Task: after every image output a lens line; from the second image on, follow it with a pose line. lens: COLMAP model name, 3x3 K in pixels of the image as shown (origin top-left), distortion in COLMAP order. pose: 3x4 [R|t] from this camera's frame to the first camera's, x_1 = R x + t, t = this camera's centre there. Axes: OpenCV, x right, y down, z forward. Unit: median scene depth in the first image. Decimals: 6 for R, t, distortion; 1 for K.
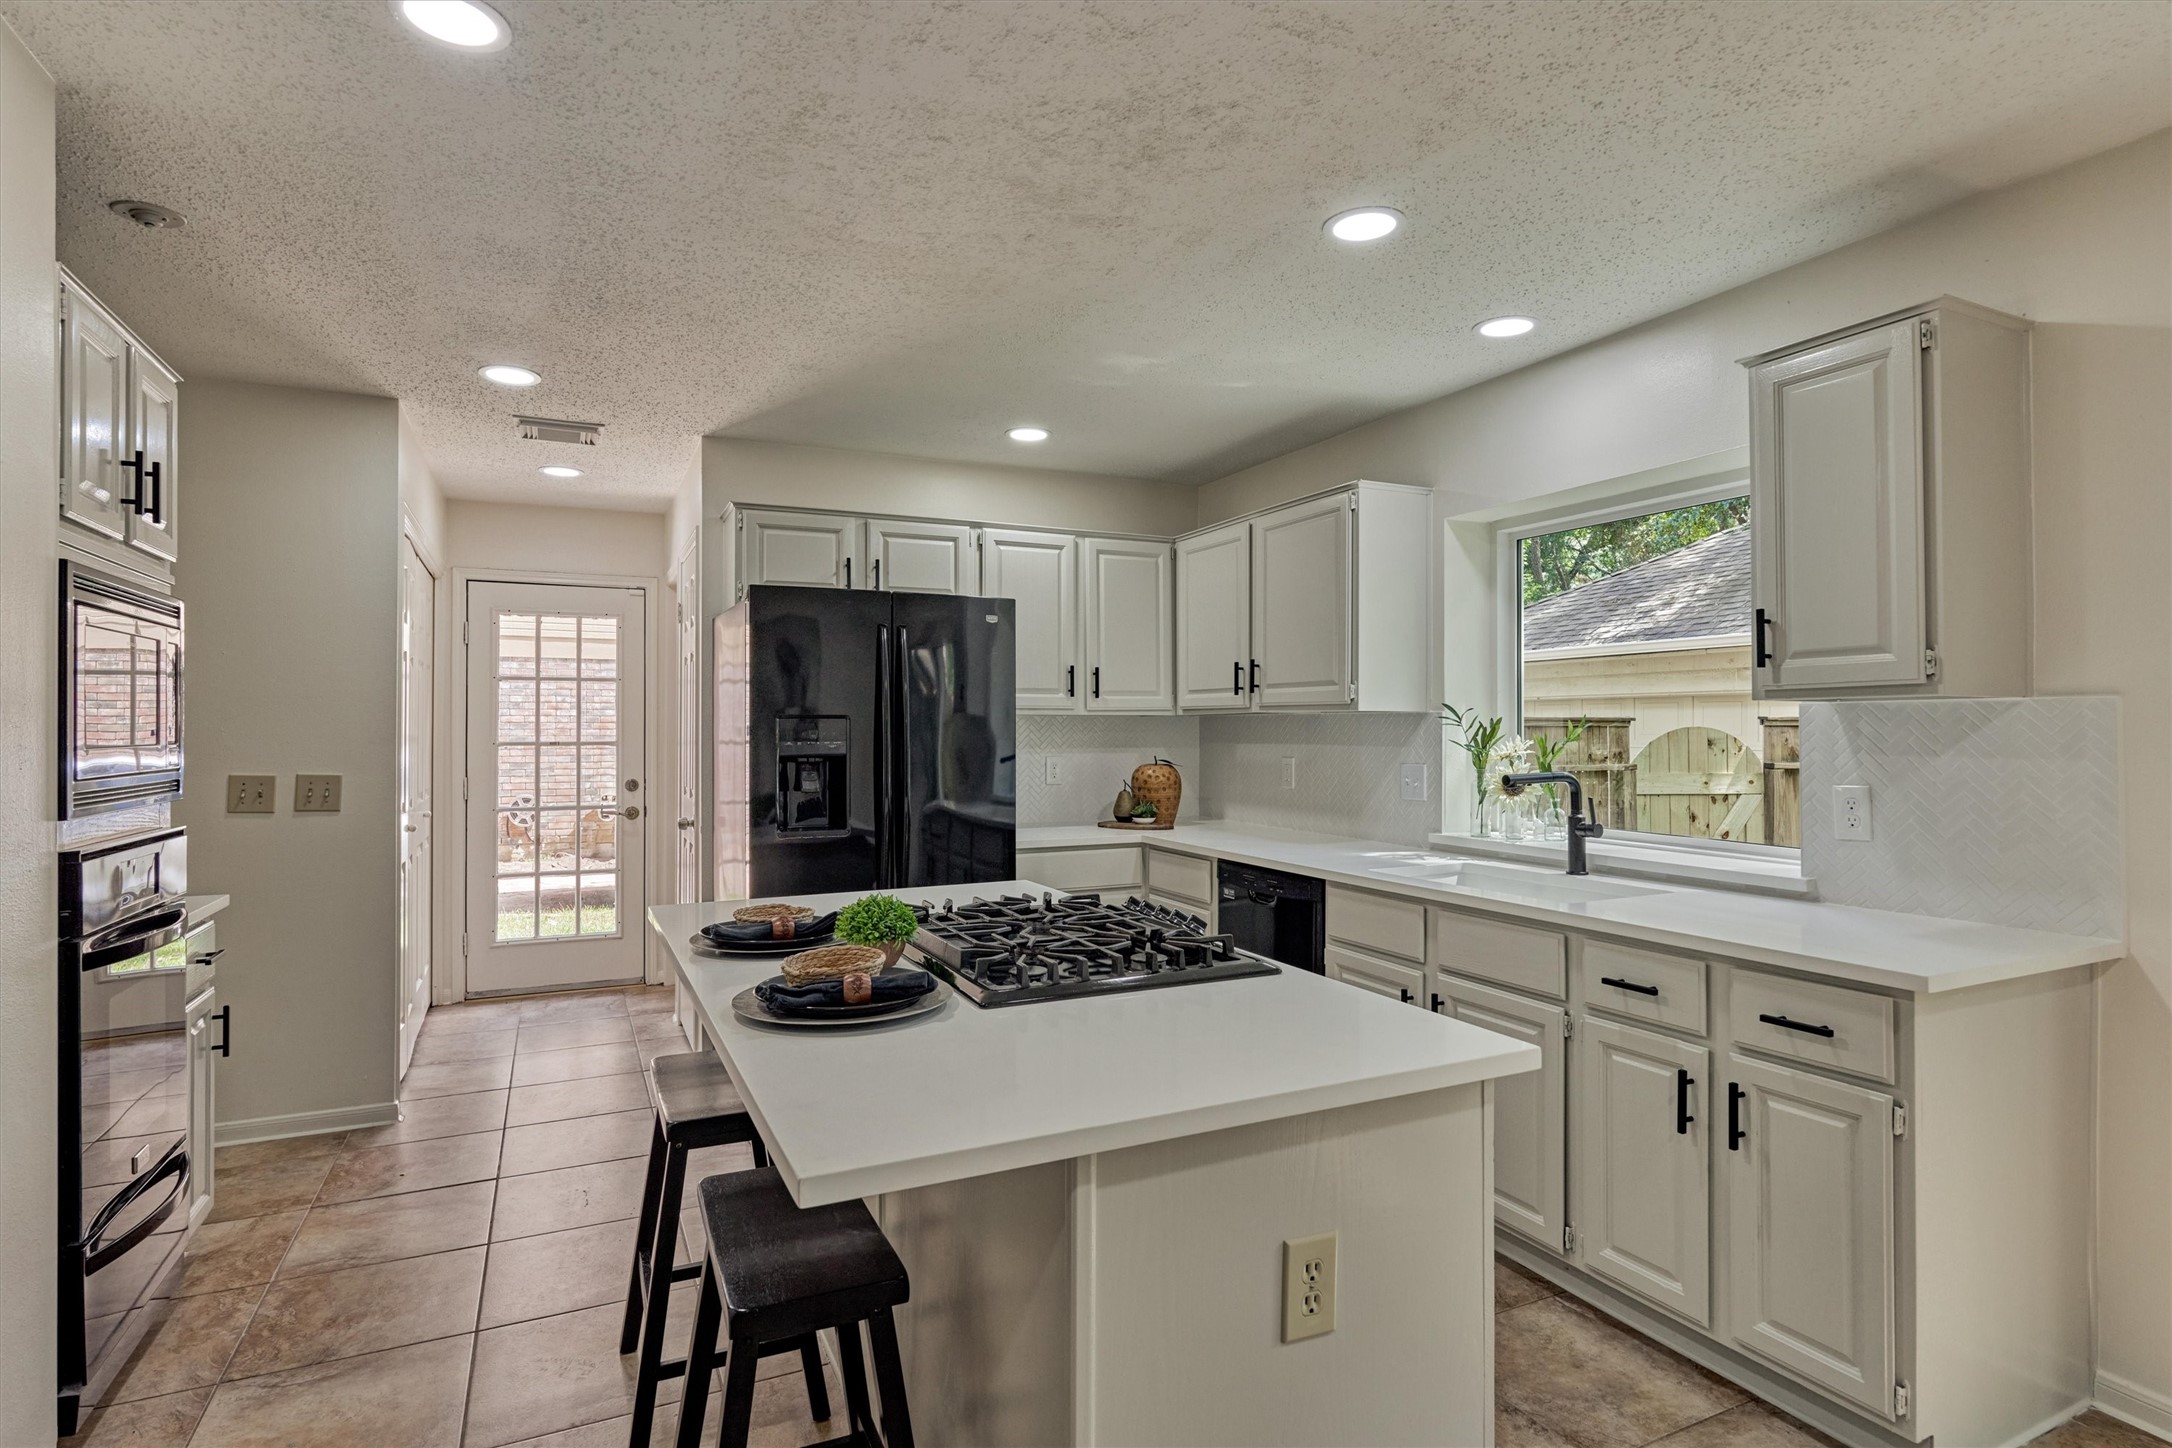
lens RADIAL K [[1107.9, 0, 1088.2], [0, 1107.9, 718.8], [0, 0, 1]] dist [-0.004346, -0.000276]
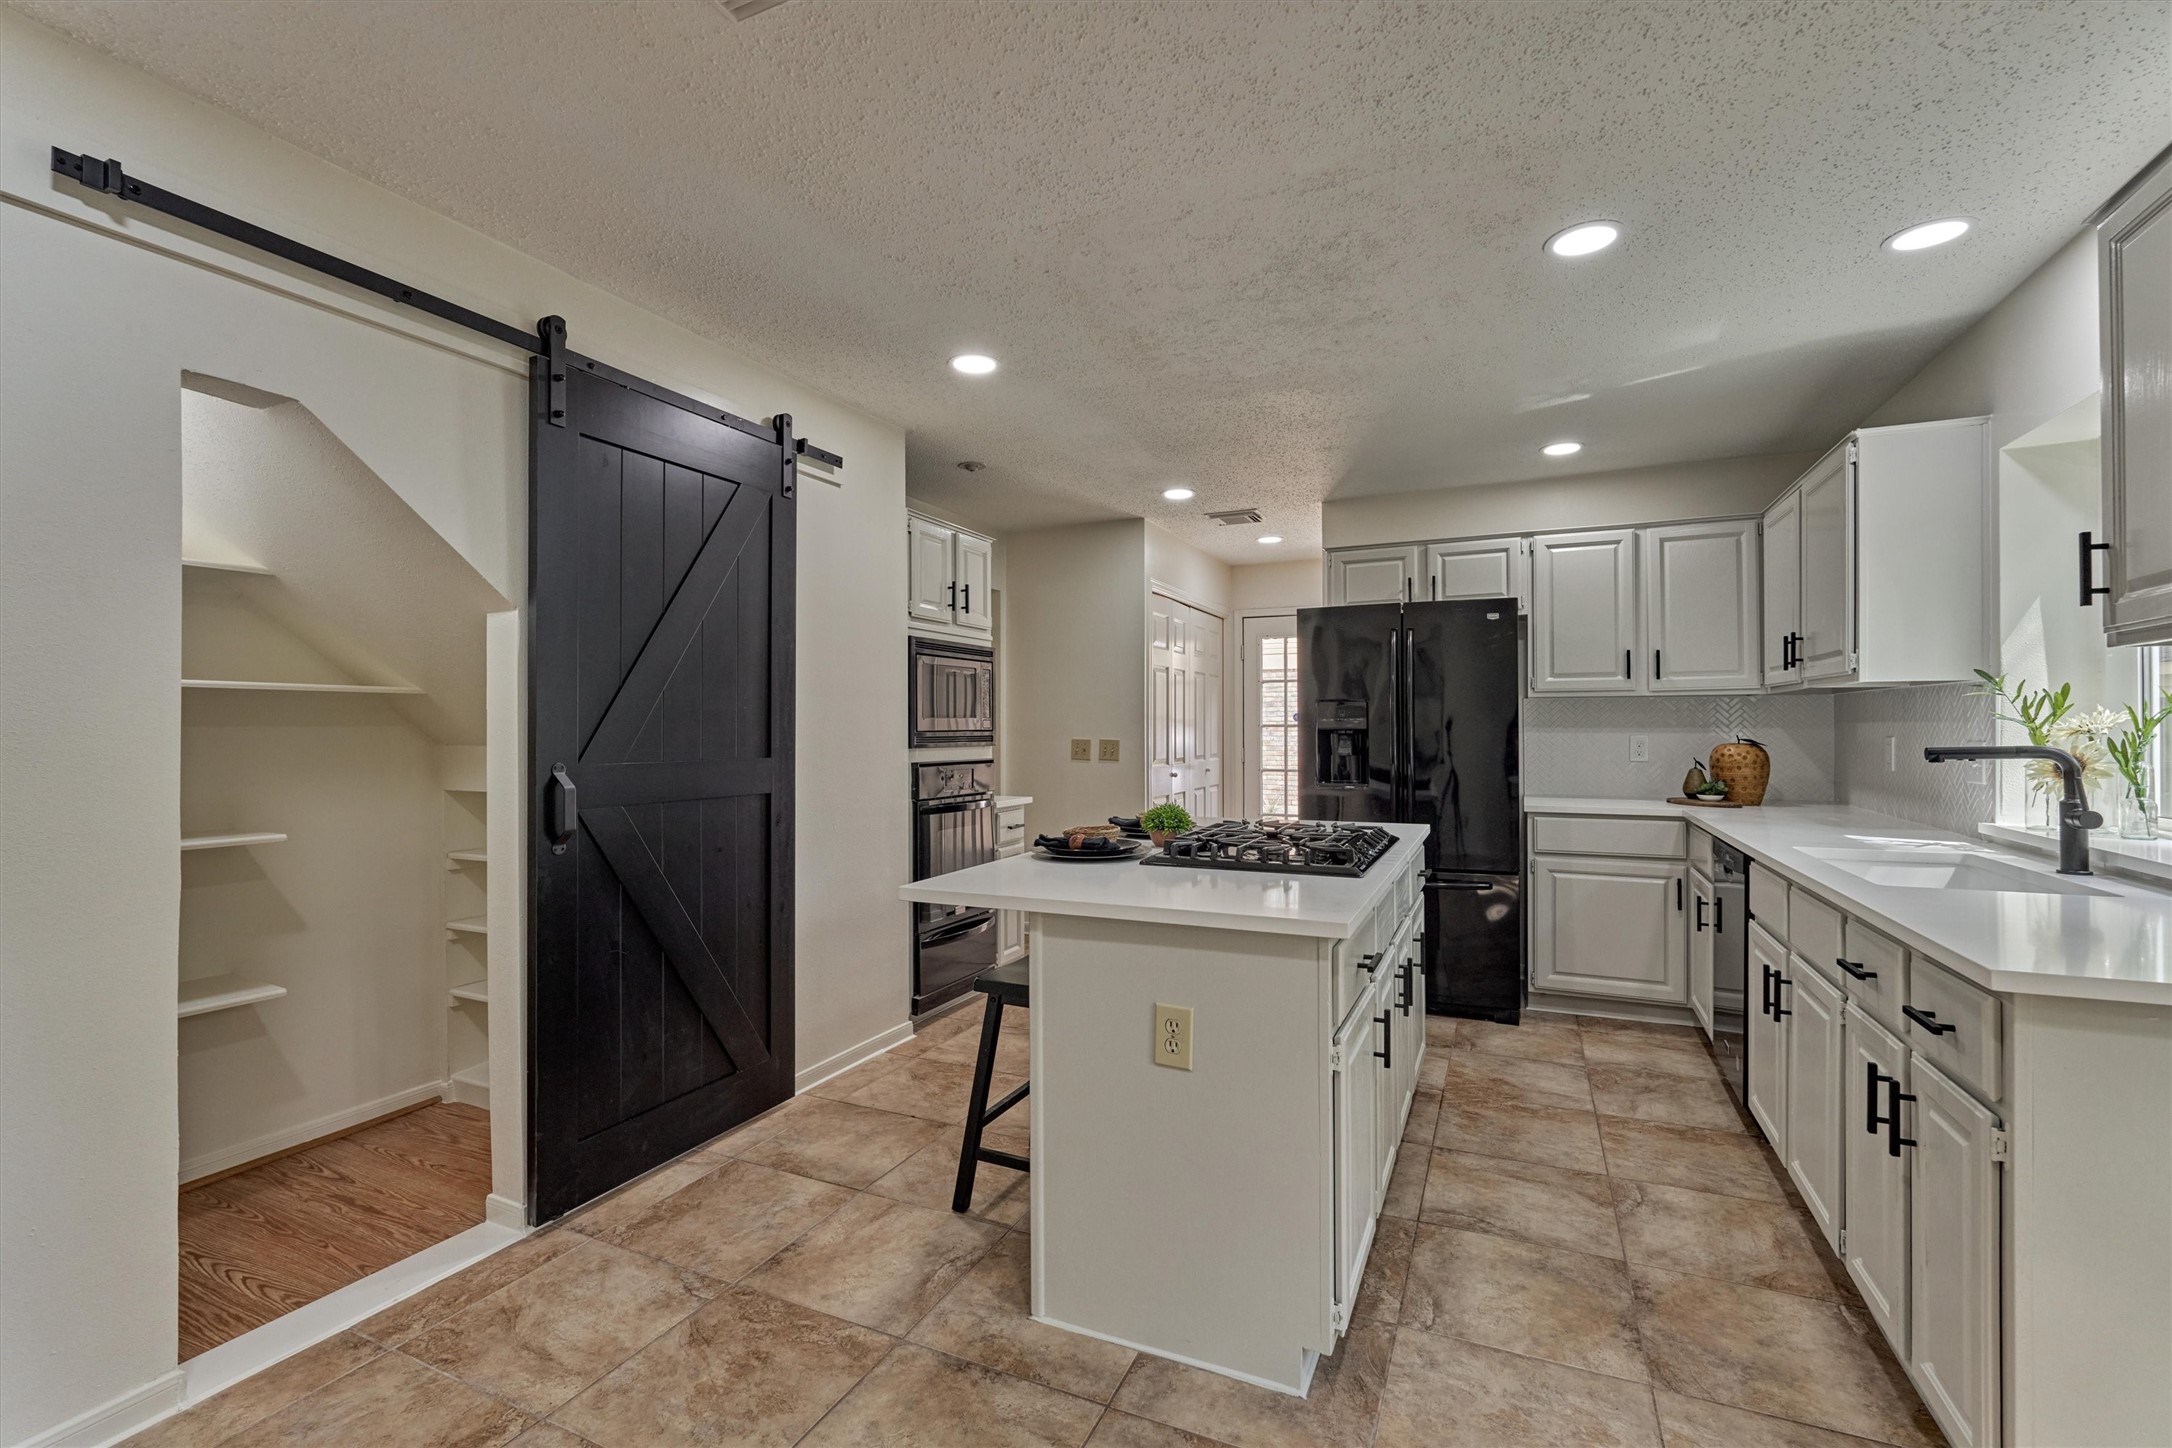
lens RADIAL K [[942.7, 0, 1085.2], [0, 942.7, 720.3], [0, 0, 1]] dist [-0.006433, 0.000182]
pose [[0.637568, -0.005559, -0.770374, 0.418206], [0.009011, 0.999959, 0.000242, 0.018349], [0.770341, -0.007096, 0.637593, 0.010581]]
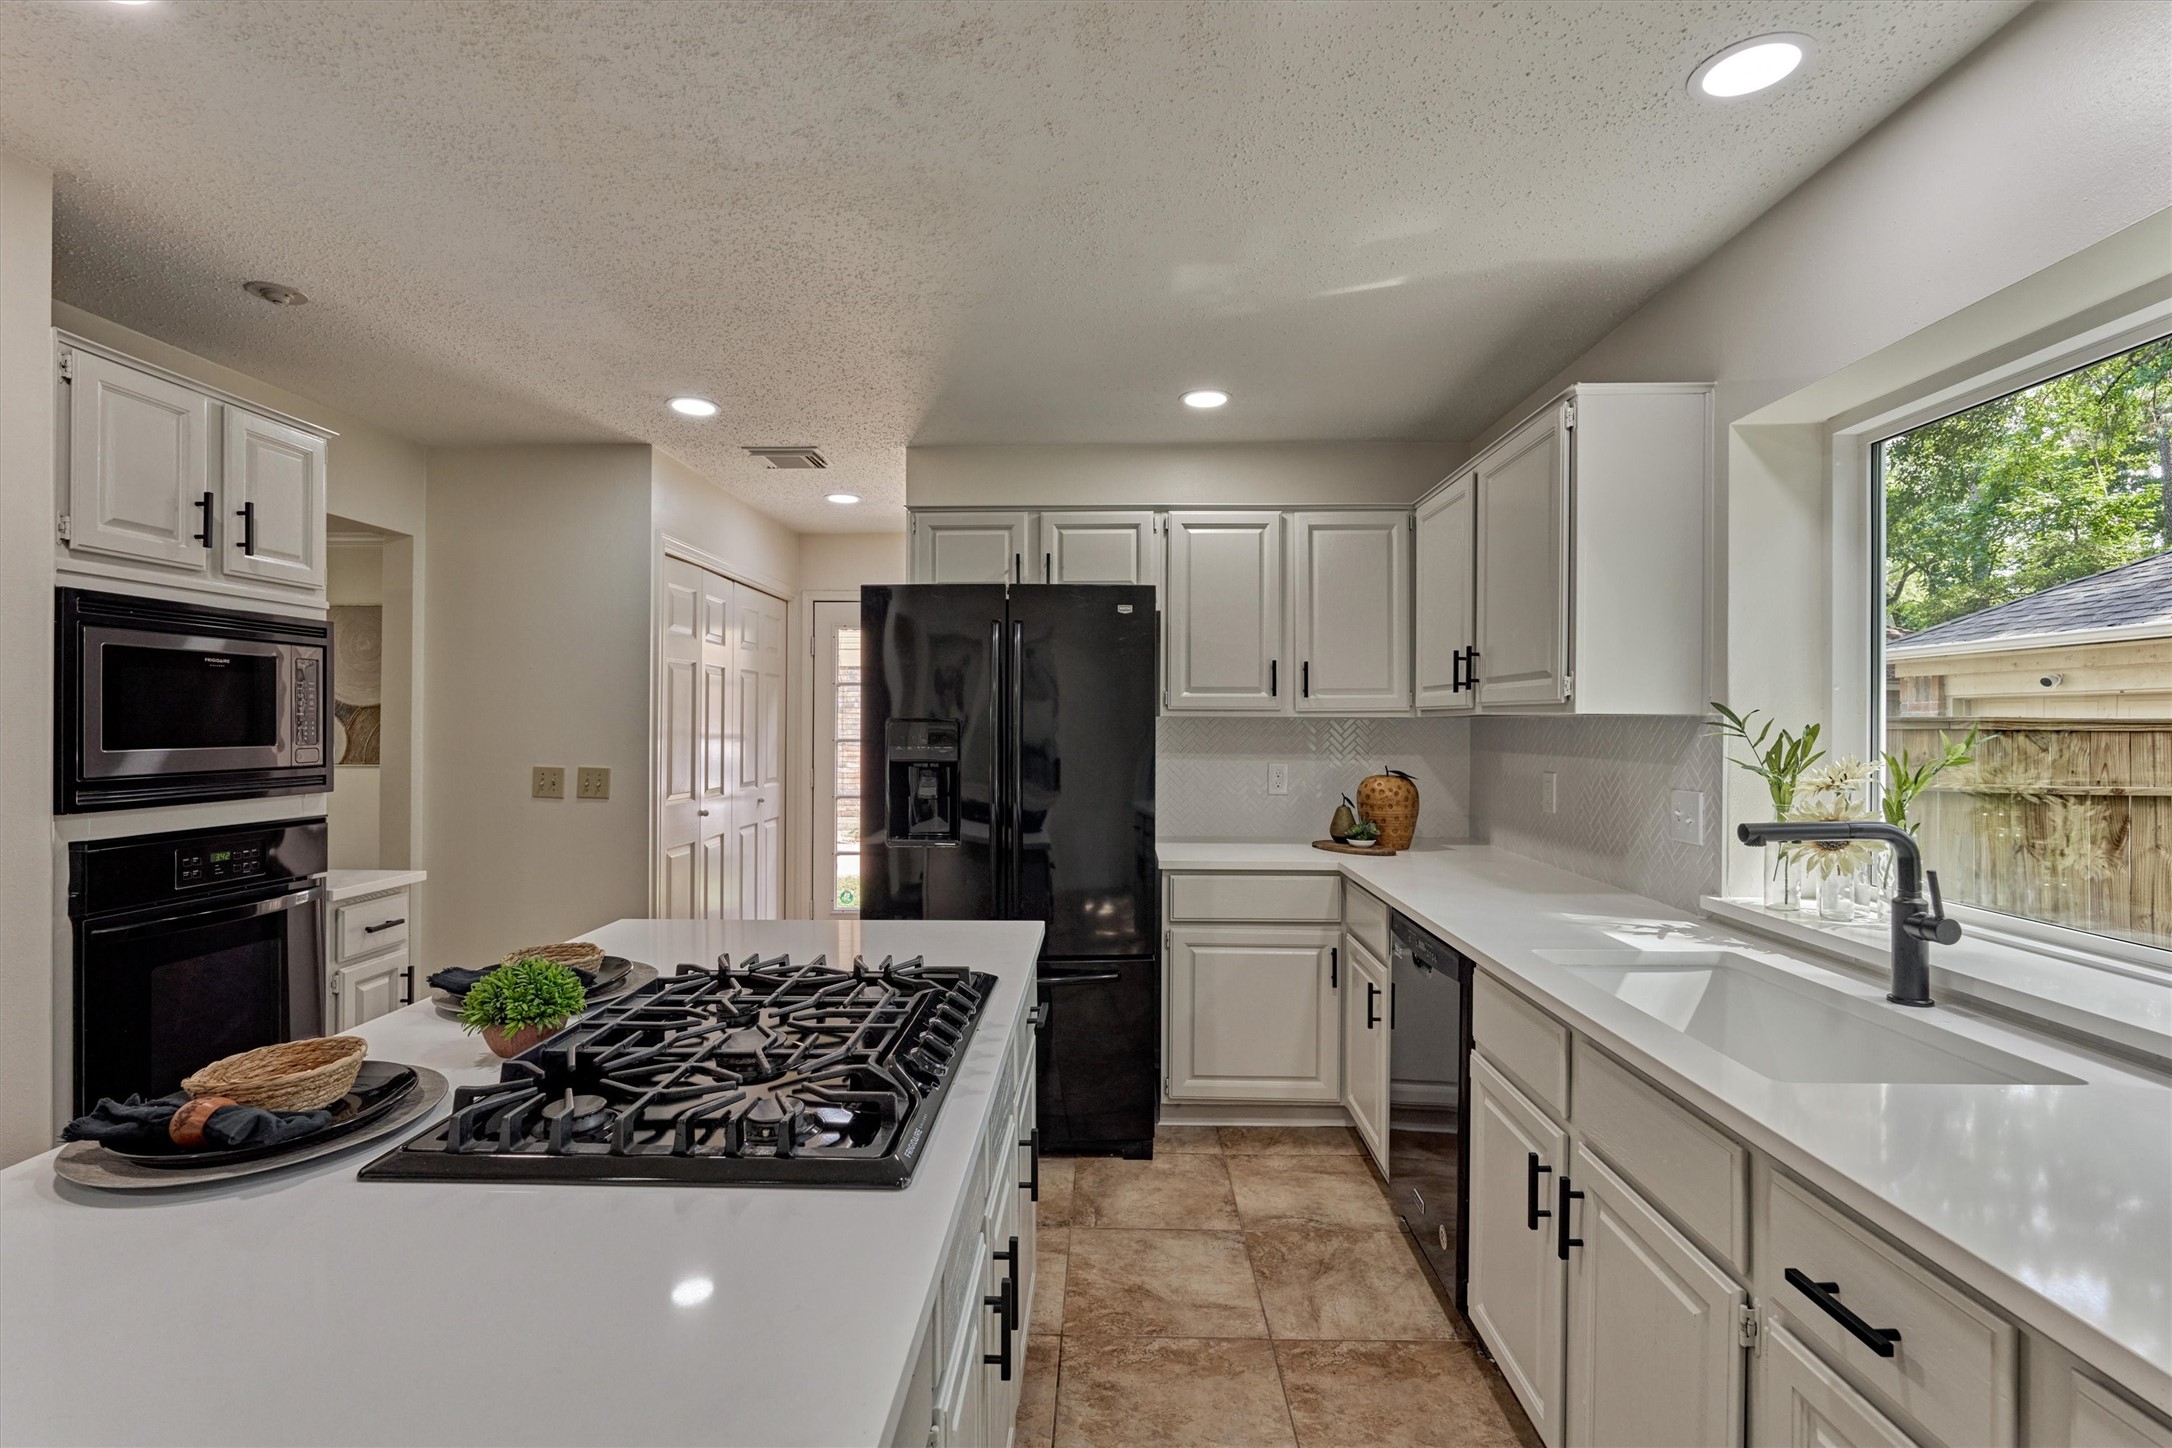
lens RADIAL K [[967.9, 0, 1086.0], [0, 967.9, 724.0], [0, 0, 1]] dist [-0.008024, 0.000231]
pose [[0.889125, 0.004443, -0.457643, 0.239421], [-0.000447, 0.999961, 0.008839, -0.005569], [0.457664, -0.007655, 0.889092, 0.302903]]
